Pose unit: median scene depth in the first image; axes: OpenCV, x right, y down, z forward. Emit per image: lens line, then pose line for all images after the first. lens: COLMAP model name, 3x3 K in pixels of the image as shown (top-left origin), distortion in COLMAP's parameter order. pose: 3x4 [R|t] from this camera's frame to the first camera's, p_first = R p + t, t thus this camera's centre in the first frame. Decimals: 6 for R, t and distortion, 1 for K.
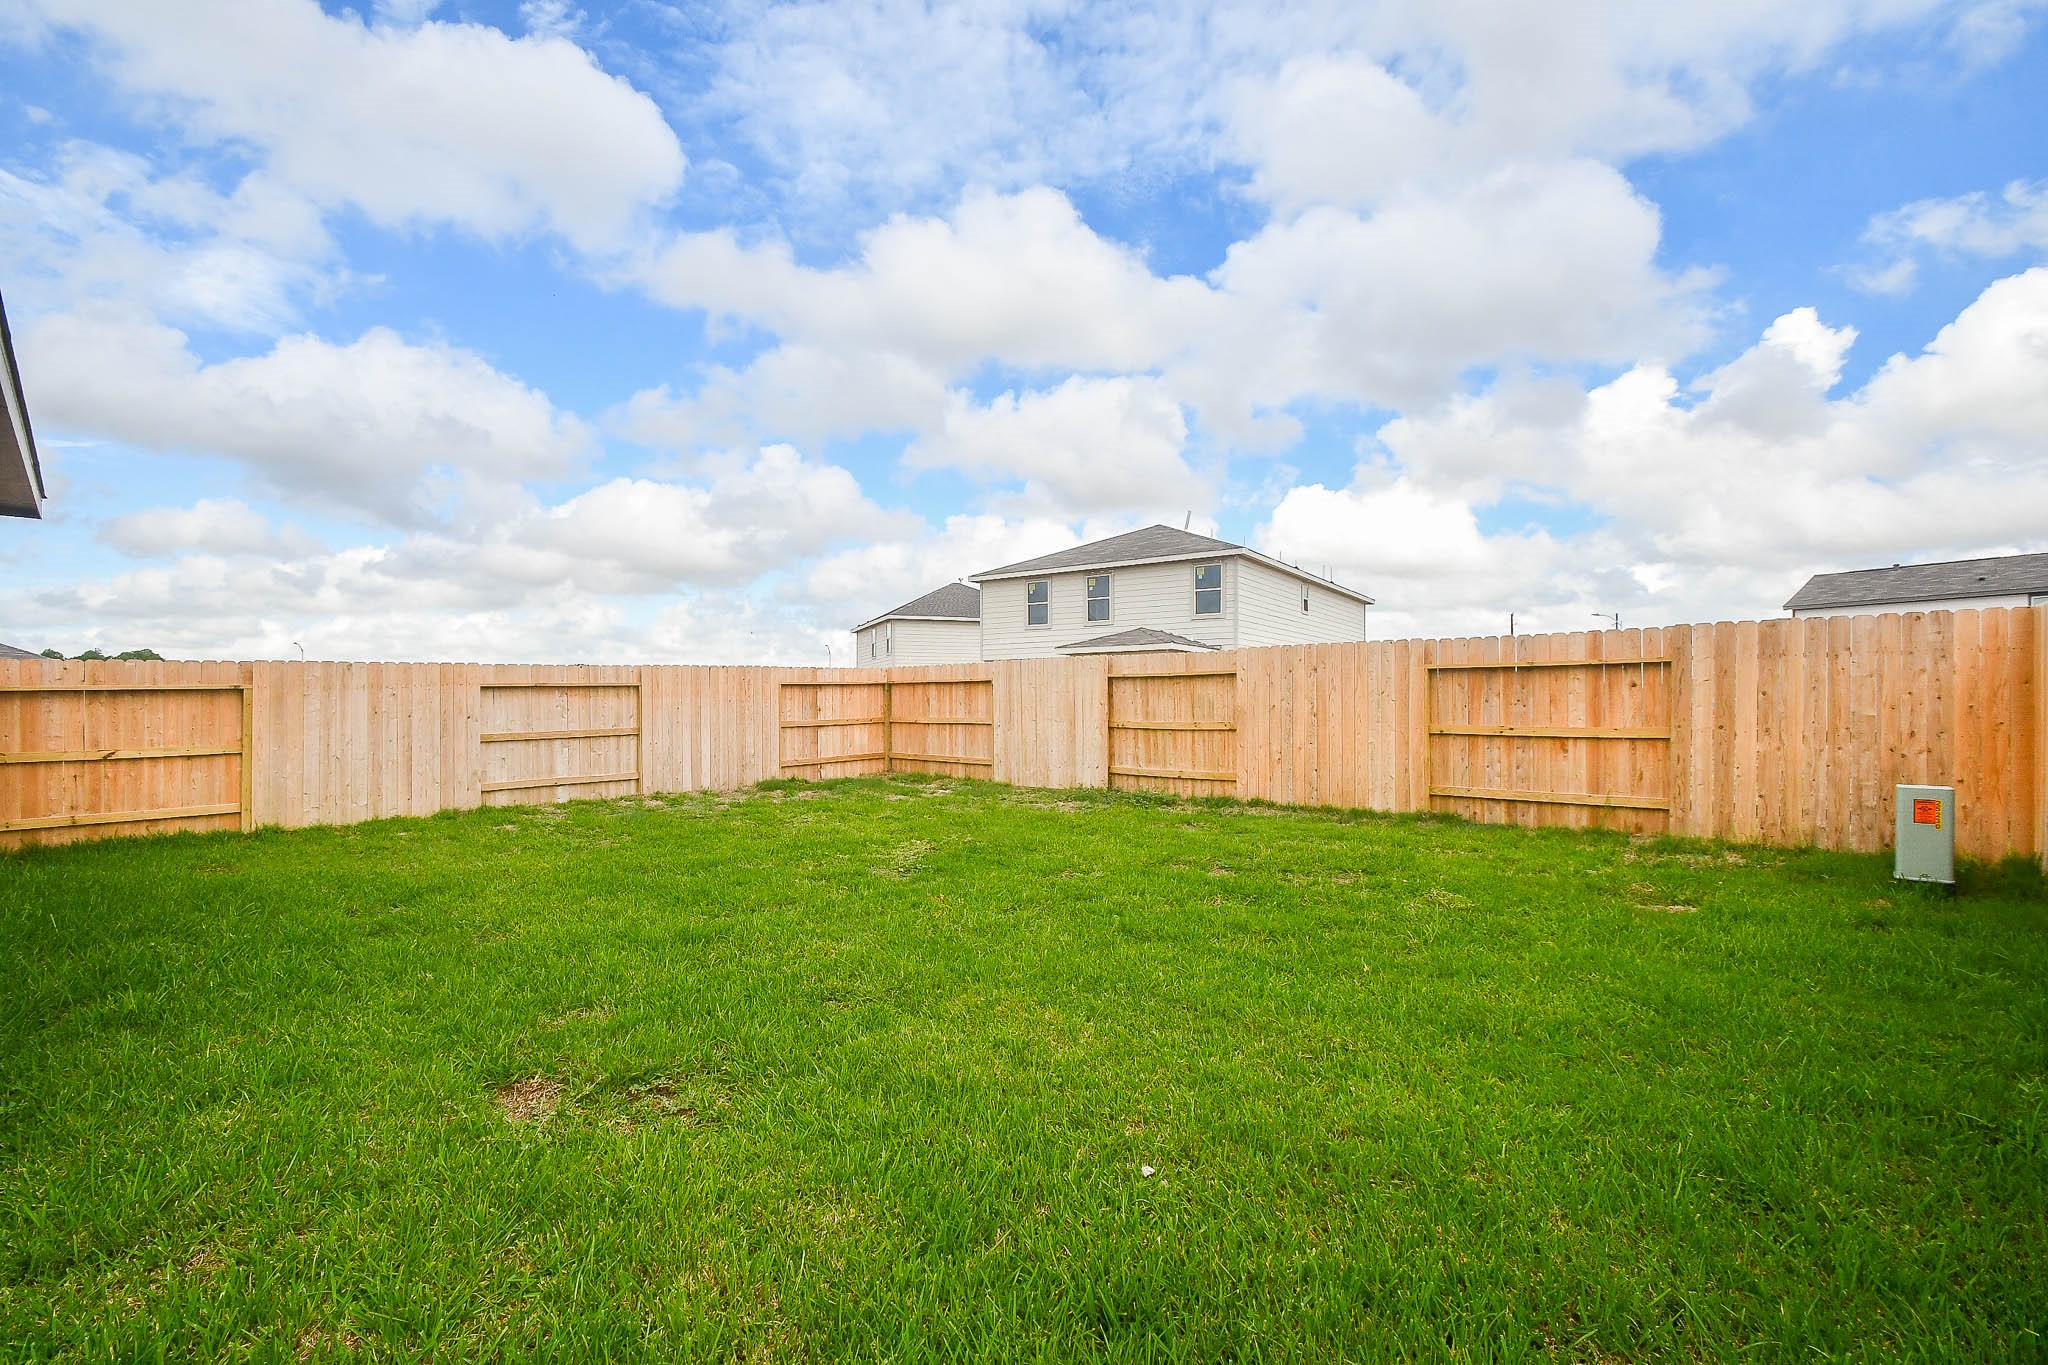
lens RADIAL K [[914.4, 0, 978.7], [0, 914.4, 687.3], [0, 0, 1]] dist [0.013338, -0.017689]
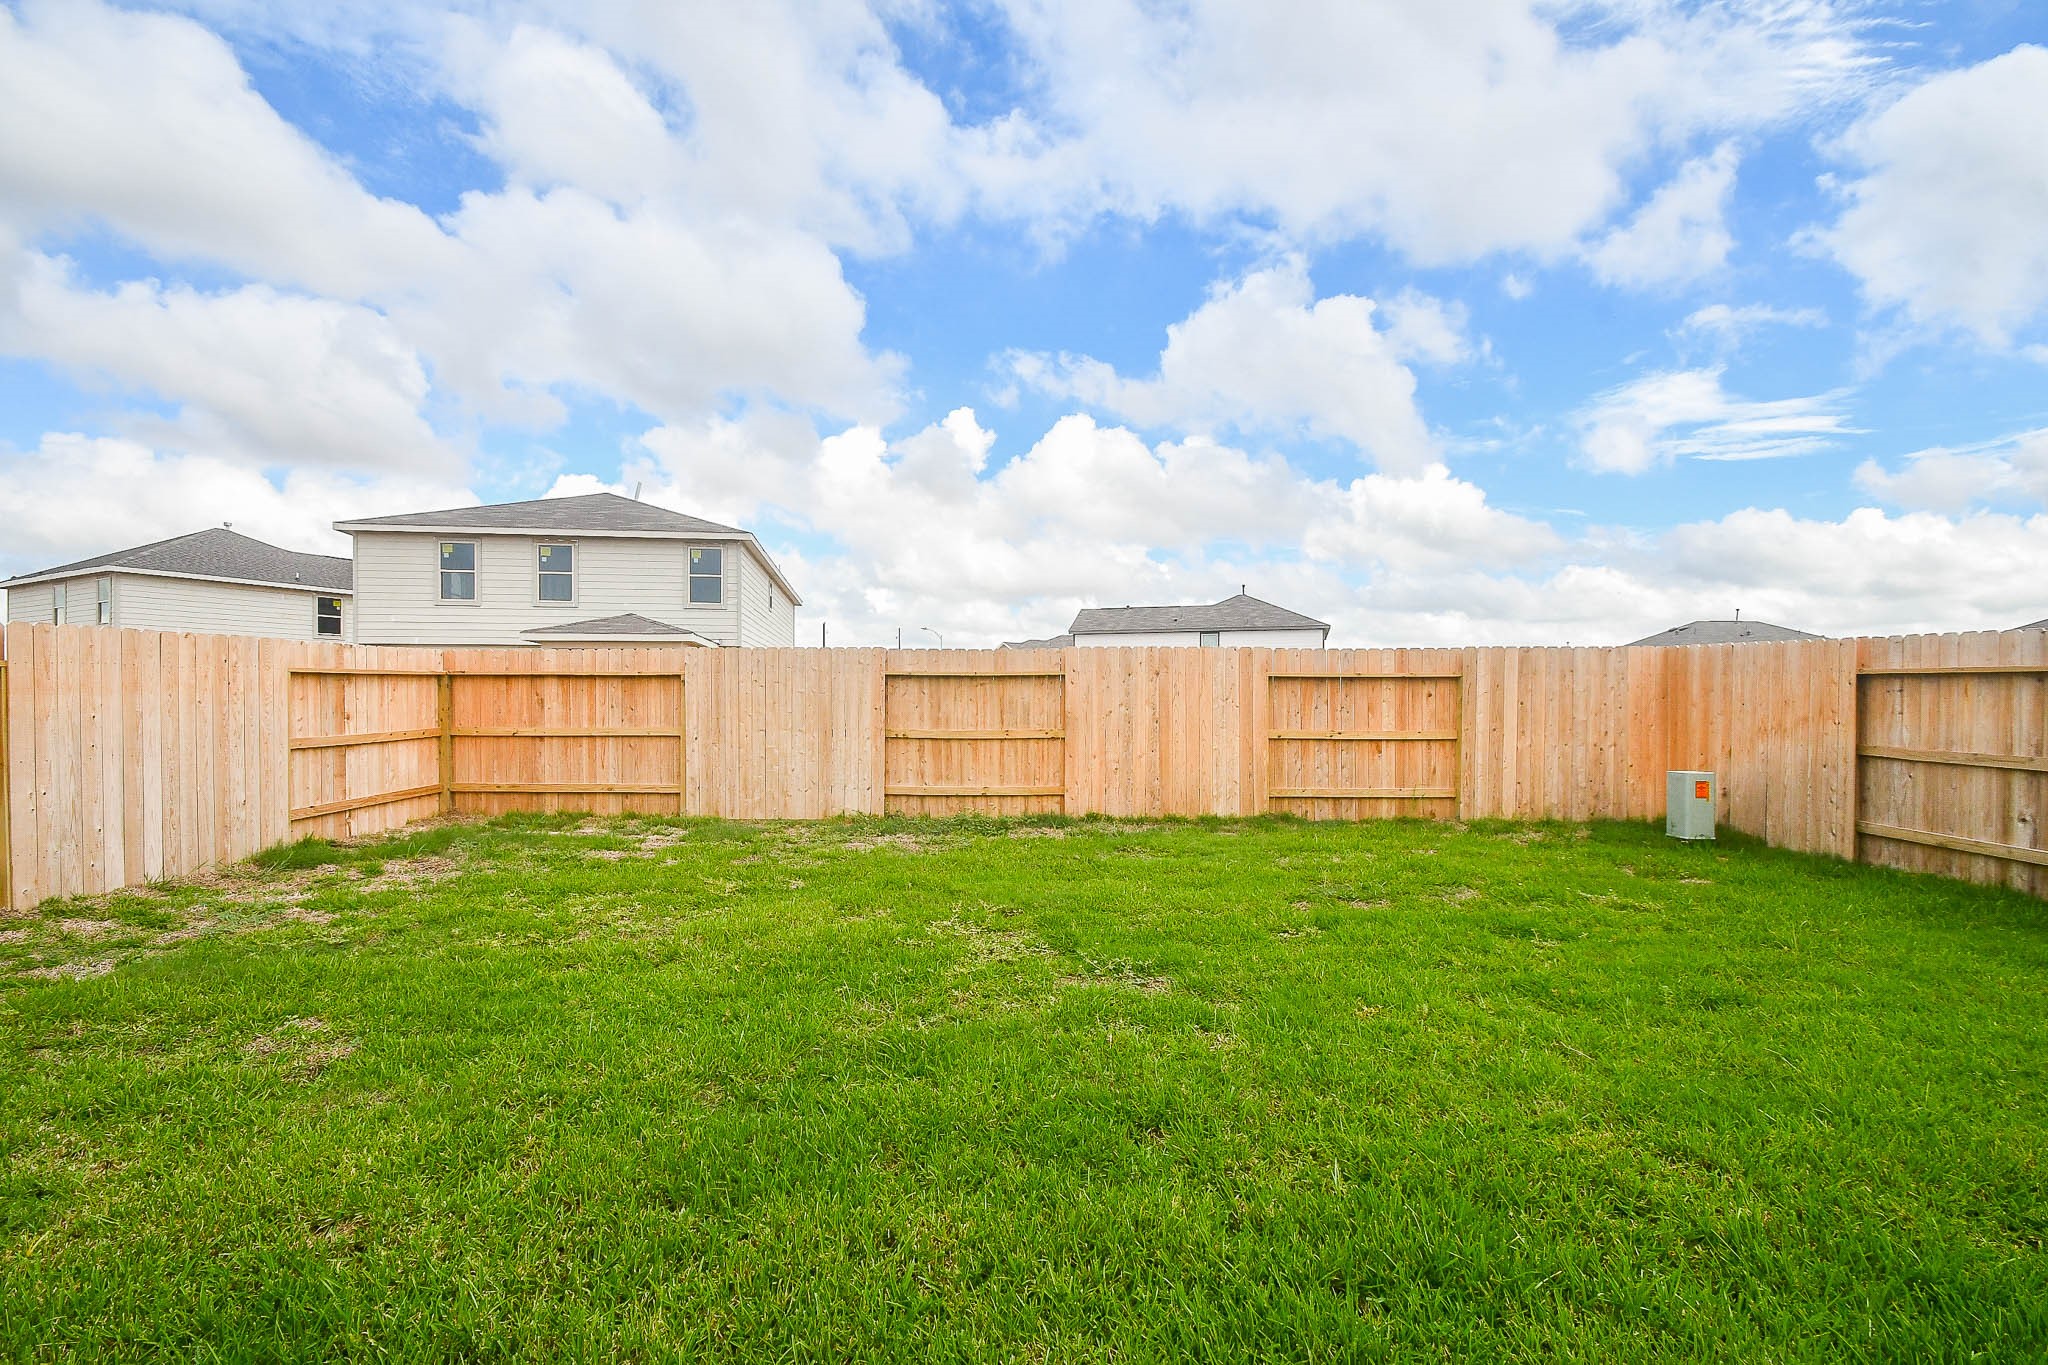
lens RADIAL K [[918.2, 0, 1015.4], [0, 918.2, 682.2], [0, 0, 1]] dist [0.014161, -0.016530]
pose [[0.716487, 0.019491, 0.697328, -0.341124], [-0.016142, 0.999805, -0.011360, 0.002289], [-0.697414, -0.003117, 0.716662, 0.346369]]
